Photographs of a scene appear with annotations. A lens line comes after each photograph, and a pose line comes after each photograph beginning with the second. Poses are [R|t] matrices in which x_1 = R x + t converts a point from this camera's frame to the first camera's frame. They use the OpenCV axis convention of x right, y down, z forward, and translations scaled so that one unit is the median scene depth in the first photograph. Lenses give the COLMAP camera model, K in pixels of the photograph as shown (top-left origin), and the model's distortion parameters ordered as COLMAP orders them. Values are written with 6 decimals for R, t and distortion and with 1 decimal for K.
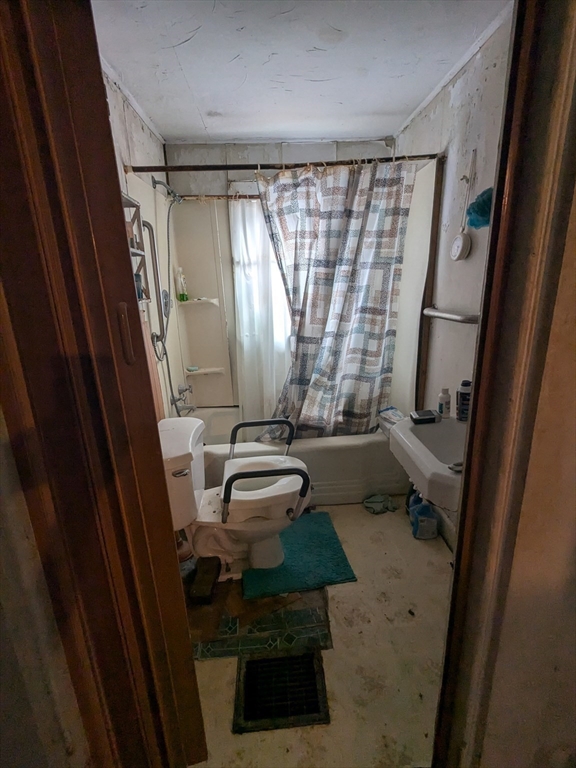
lens RADIAL K [[364.7, 0, 288.1], [0, 364.7, 384.7], [0, 0, 1]] dist [0.002543, 0.000394]
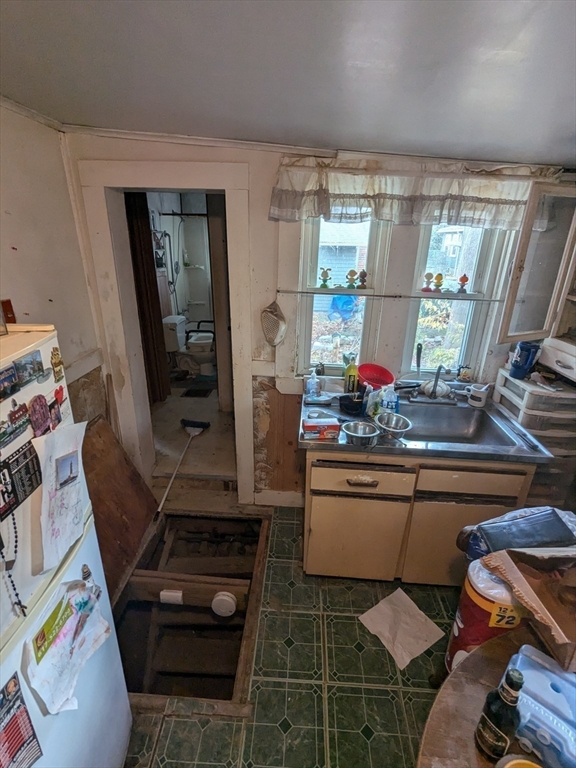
lens RADIAL K [[364.7, 0, 288.2], [0, 364.7, 382.5], [0, 0, 1]] dist [0.002543, 0.000394]
pose [[0.991944, 0.089631, -0.089516, 0.572008], [-0.080262, 0.991409, 0.103276, 0.174912], [0.098003, -0.095259, 0.990617, -1.139878]]
